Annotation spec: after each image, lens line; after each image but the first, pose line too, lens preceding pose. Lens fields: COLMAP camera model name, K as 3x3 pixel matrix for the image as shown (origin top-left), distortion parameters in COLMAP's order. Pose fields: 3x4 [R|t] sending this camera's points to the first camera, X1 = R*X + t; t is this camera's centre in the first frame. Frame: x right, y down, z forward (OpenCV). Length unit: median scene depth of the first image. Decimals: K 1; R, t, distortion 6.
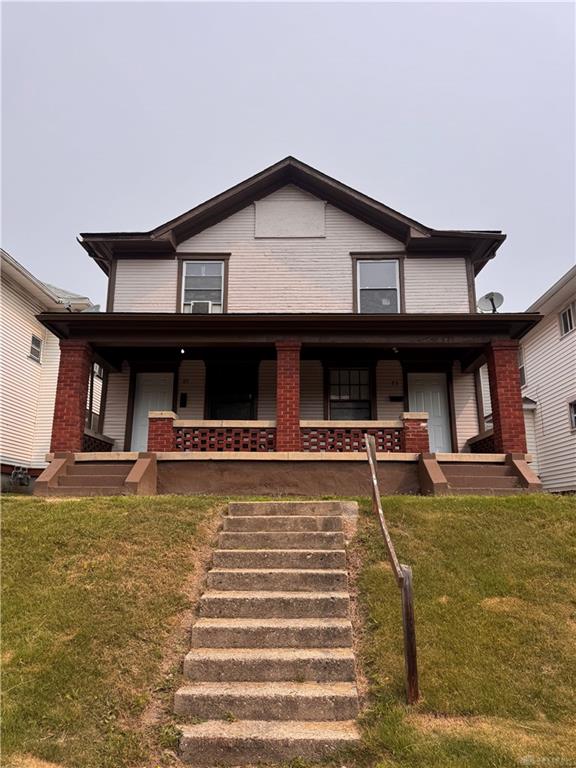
lens RADIAL K [[486.0, 0, 291.6], [0, 486.0, 408.7], [0, 0, 1]] dist [0.002662, -0.000357]
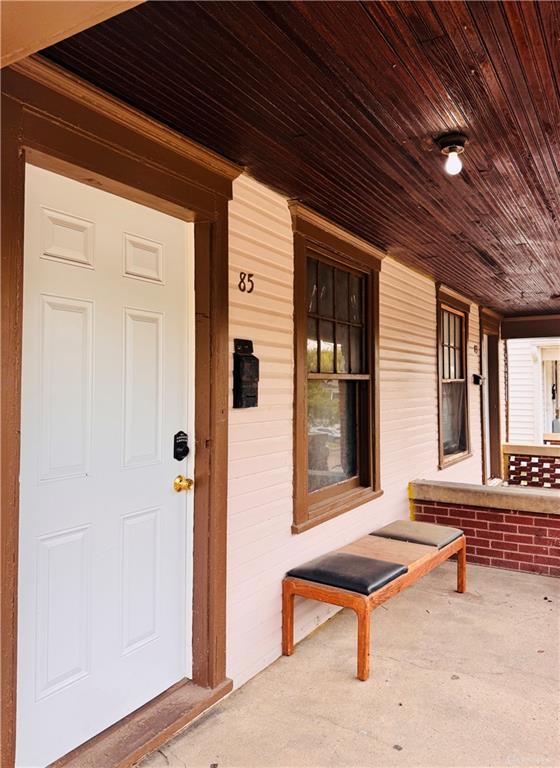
lens RADIAL K [[549.8, 0, 280.0], [0, 549.8, 384.0], [0, 0, 1]] dist [-0.003412, -0.001296]
pose [[0.535956, 0.010441, 0.844181, -0.397830], [-0.165868, 0.981737, 0.093165, -0.037900], [-0.827792, -0.189955, 0.527900, 0.834213]]
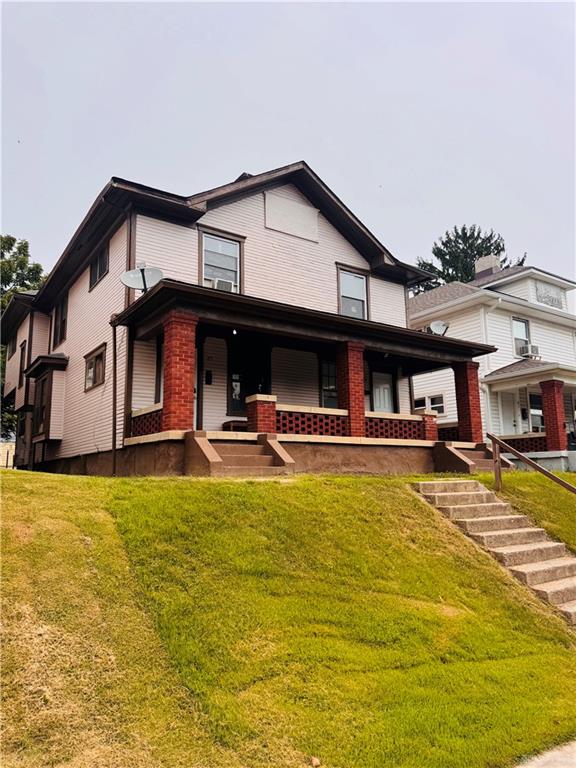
lens RADIAL K [[542.1, 0, 288.0], [0, 542.1, 384.0], [0, 0, 1]] dist [0.002429, -0.004755]
pose [[0.810256, 0.084681, 0.579926, -0.699355], [-0.091616, 0.995643, -0.017380, -0.001514], [-0.578871, -0.039048, 0.814484, 0.013235]]
